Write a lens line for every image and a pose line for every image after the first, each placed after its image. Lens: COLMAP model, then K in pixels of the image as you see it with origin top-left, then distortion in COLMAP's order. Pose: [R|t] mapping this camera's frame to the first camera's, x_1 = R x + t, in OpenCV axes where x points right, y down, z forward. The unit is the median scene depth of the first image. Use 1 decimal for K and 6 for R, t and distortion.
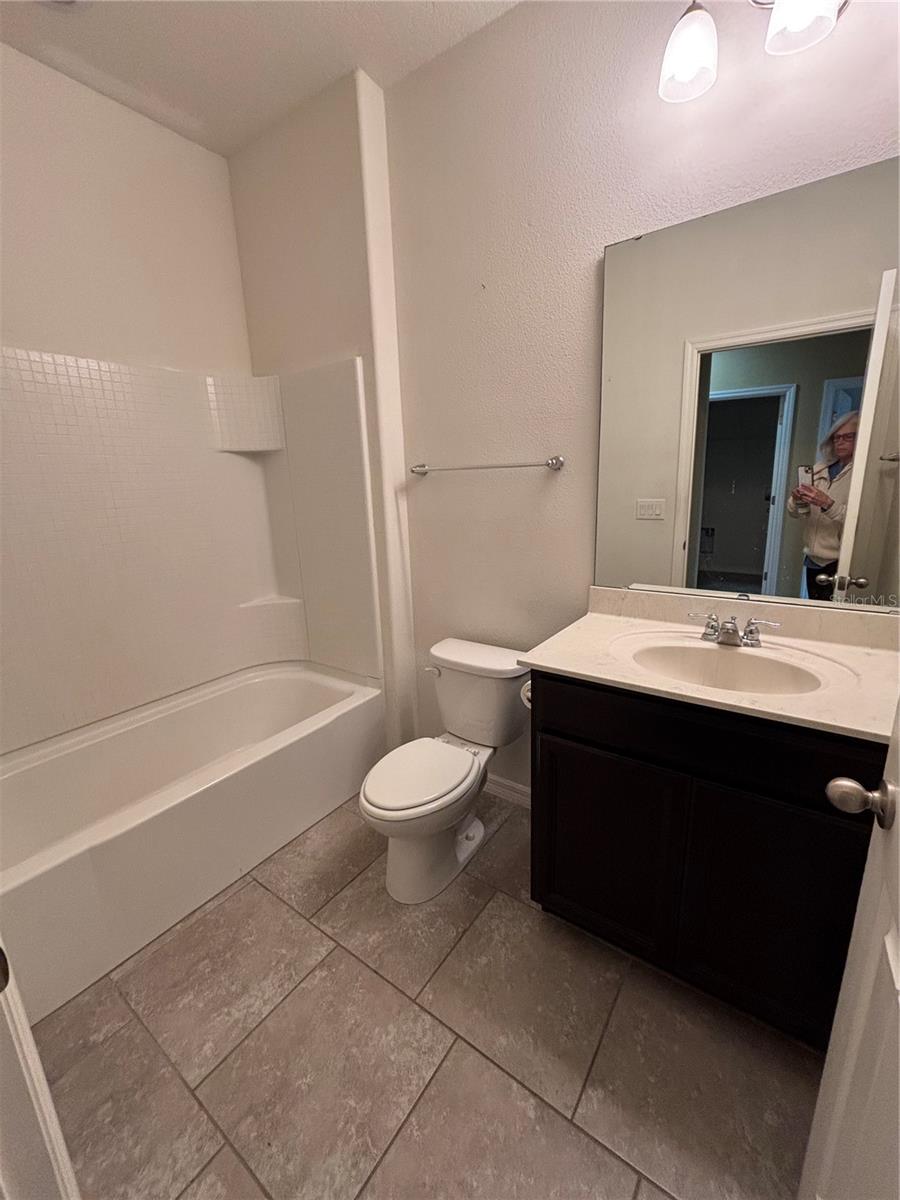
lens RADIAL K [[484.9, 0, 450.3], [0, 484.9, 601.4], [0, 0, 1]] dist [0.000091, 0.000004]
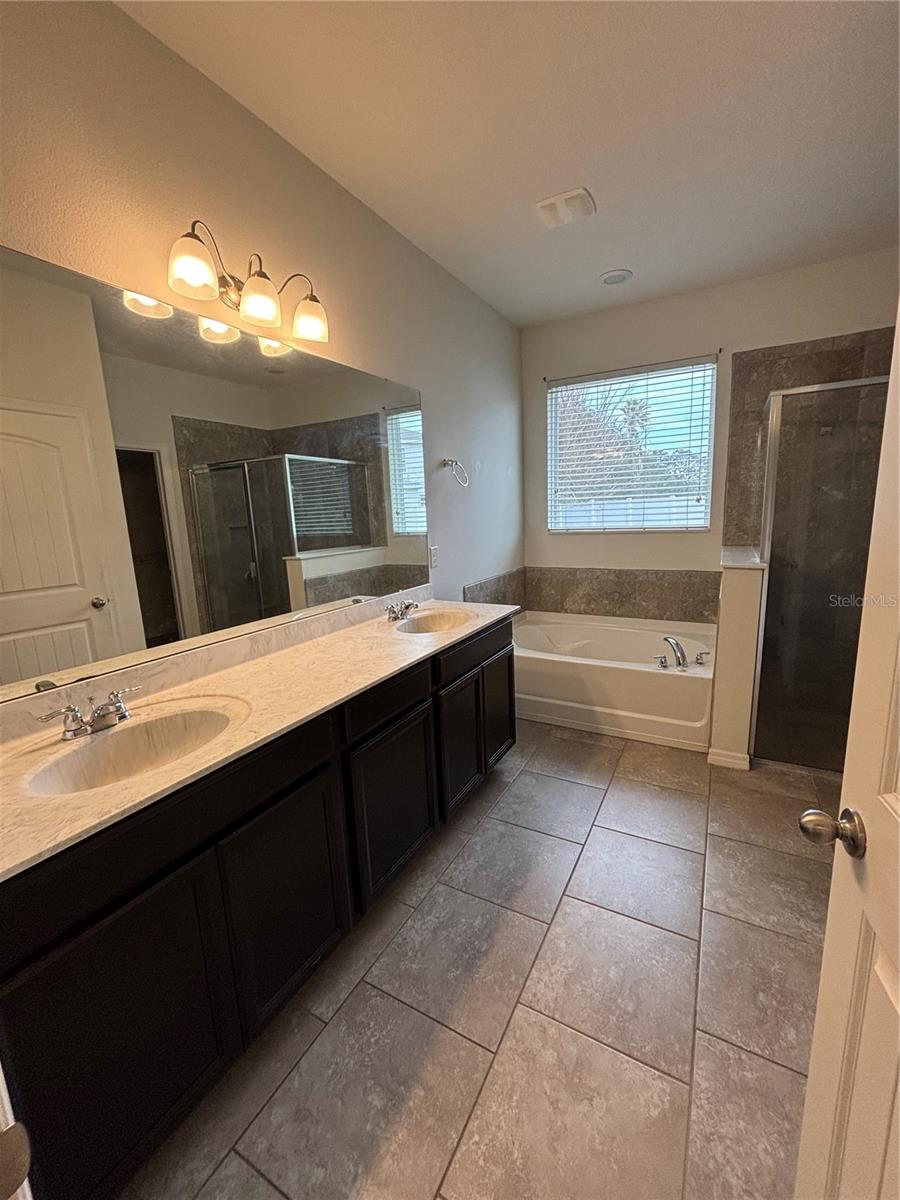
lens RADIAL K [[484.9, 0, 450.7], [0, 484.9, 601.4], [0, 0, 1]] dist [0.000091, 0.000004]
pose [[-0.108134, -0.133574, 0.985122, -0.238694], [0.265165, 0.951157, 0.158075, -0.084415], [-0.958120, 0.278313, -0.067433, 0.460733]]
